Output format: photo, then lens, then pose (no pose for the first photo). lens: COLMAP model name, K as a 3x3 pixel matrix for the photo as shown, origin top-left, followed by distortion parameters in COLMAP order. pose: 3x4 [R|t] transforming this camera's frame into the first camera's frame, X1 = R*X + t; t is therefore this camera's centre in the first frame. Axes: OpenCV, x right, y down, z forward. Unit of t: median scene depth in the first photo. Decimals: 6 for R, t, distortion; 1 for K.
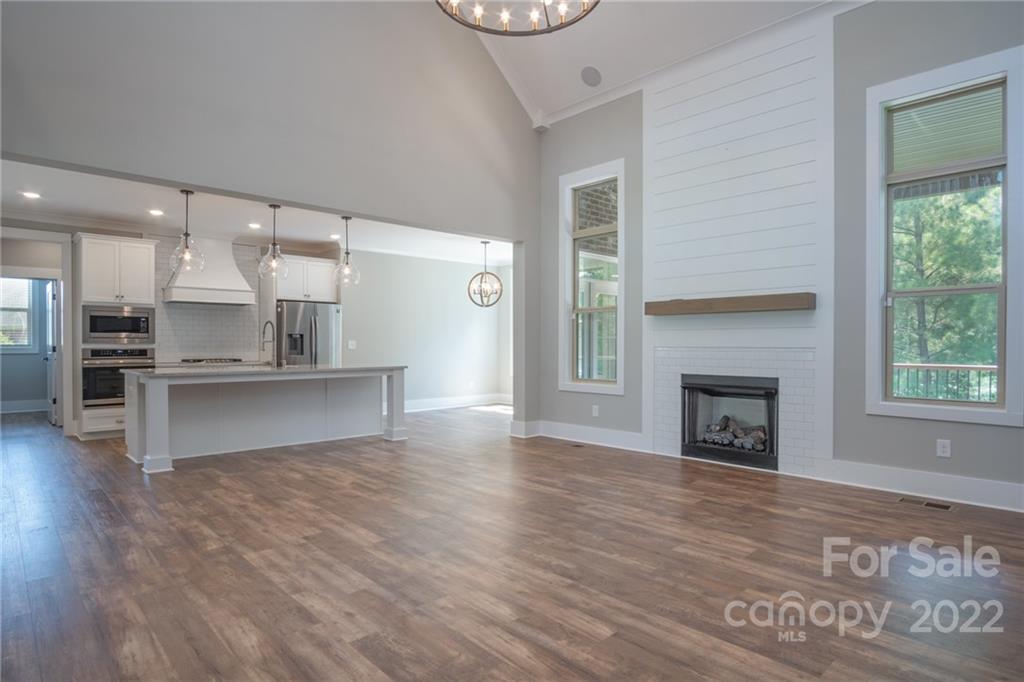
lens RADIAL K [[565.1, 0, 501.6], [0, 565.1, 343.5], [0, 0, 1]] dist [-0.030539, 0.000311]
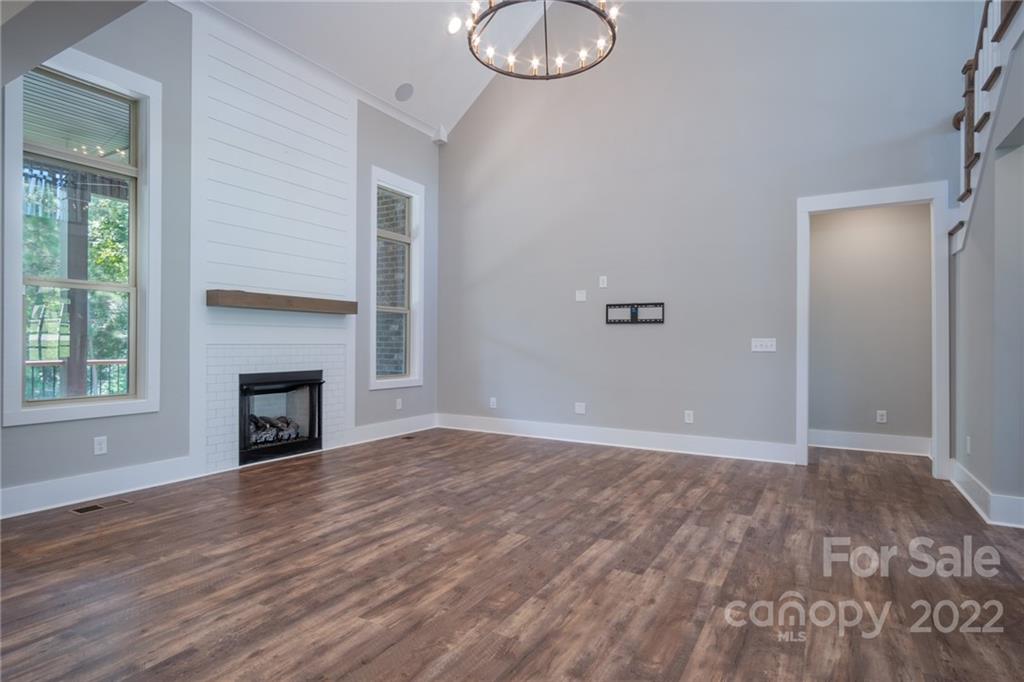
lens RADIAL K [[547.2, 0, 512.0], [0, 547.2, 341.0], [0, 0, 1]] dist [-0.007302, -0.000481]
pose [[-0.295940, 0.001430, 0.955205, -0.876821], [-0.005289, 0.999981, -0.003136, 0.002097], [-0.955192, -0.005980, -0.295927, 1.163989]]
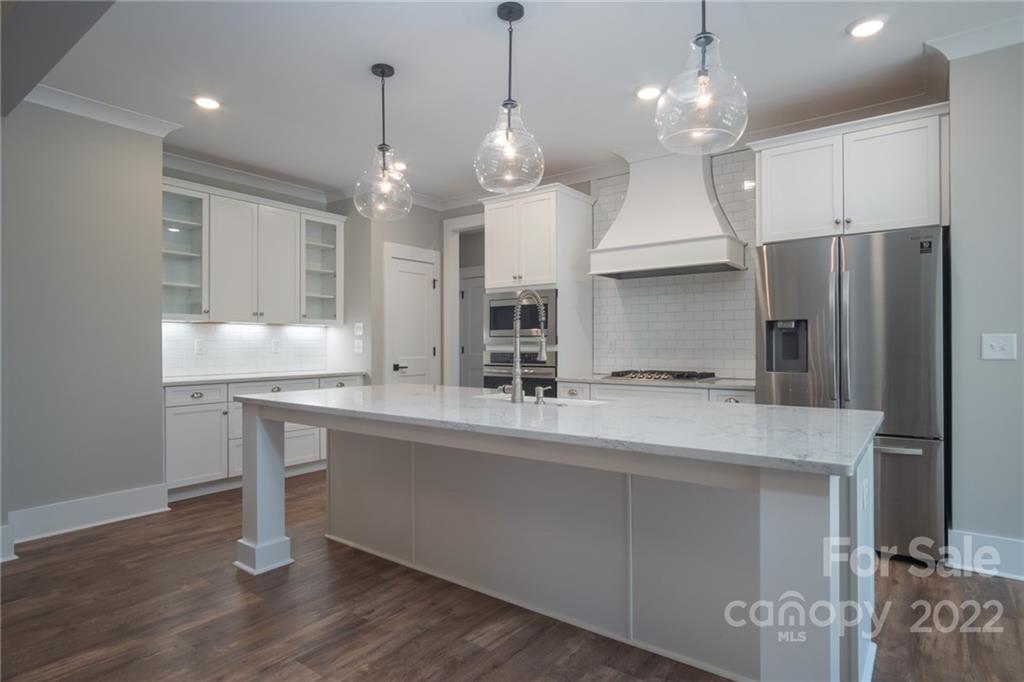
lens RADIAL K [[532.6, 0, 512.0], [0, 532.6, 341.0], [0, 0, 1]] dist [-0.043594, 0.000045]
pose [[0.166886, -0.005648, -0.985960, -0.056469], [0.002750, 0.999982, -0.005263, -0.001843], [0.985972, -0.001833, 0.166898, 1.460119]]
